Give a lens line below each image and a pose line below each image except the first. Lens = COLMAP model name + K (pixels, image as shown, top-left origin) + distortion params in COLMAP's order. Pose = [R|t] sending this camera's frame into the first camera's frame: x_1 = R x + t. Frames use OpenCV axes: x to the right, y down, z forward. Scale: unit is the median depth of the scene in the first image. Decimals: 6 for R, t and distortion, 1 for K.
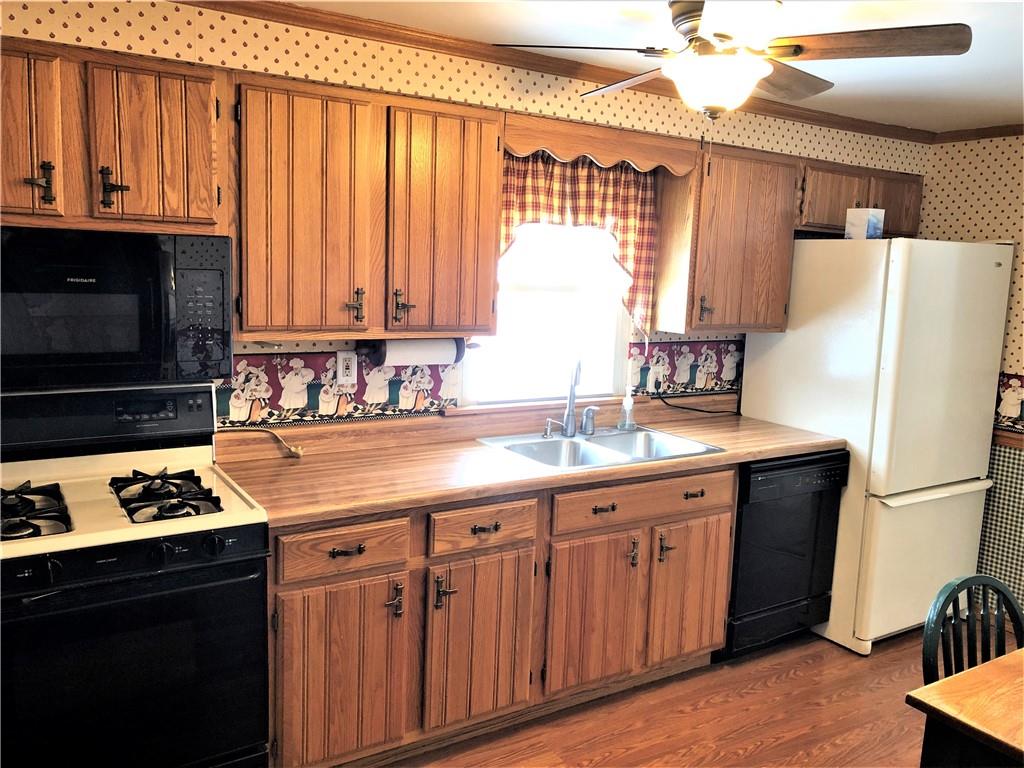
lens RADIAL K [[831.0, 0, 512.7], [0, 831.0, 374.4], [0, 0, 1]] dist [0.032013, -0.006361]
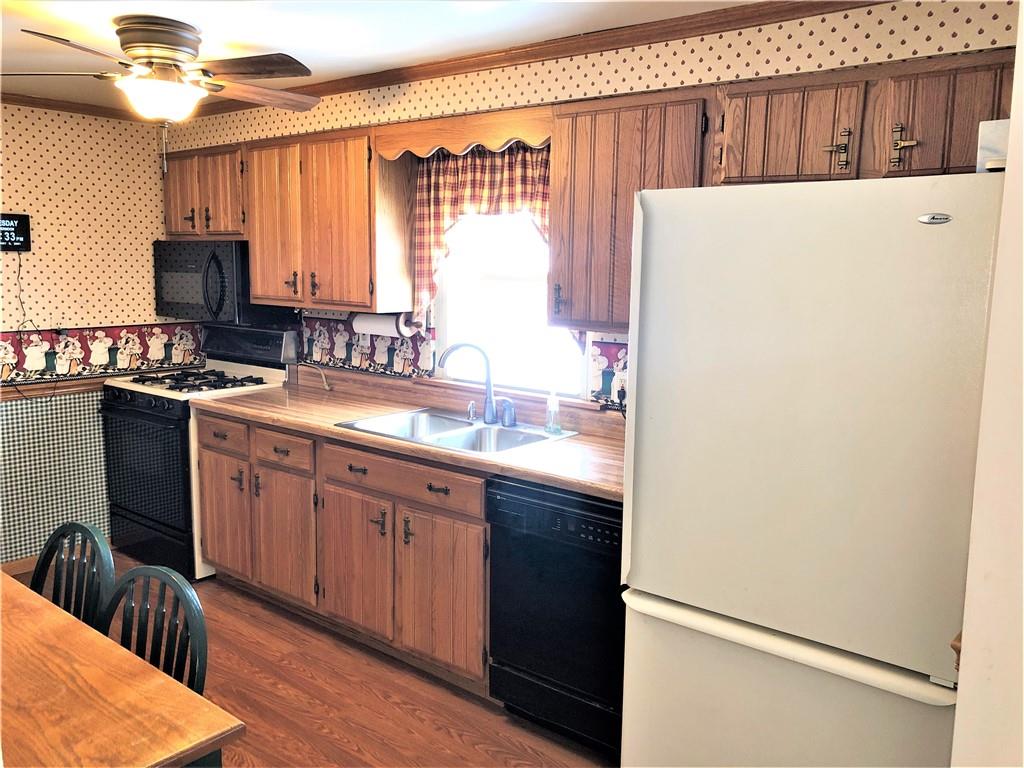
lens RADIAL K [[850.6, 0, 508.7], [0, 850.6, 380.6], [0, 0, 1]] dist [0.029547, -0.011109]
pose [[0.308395, 0.106196, -0.945312, 1.555532], [-0.124914, 0.989665, 0.070427, -0.077752], [0.943021, 0.096363, 0.318473, 1.024616]]
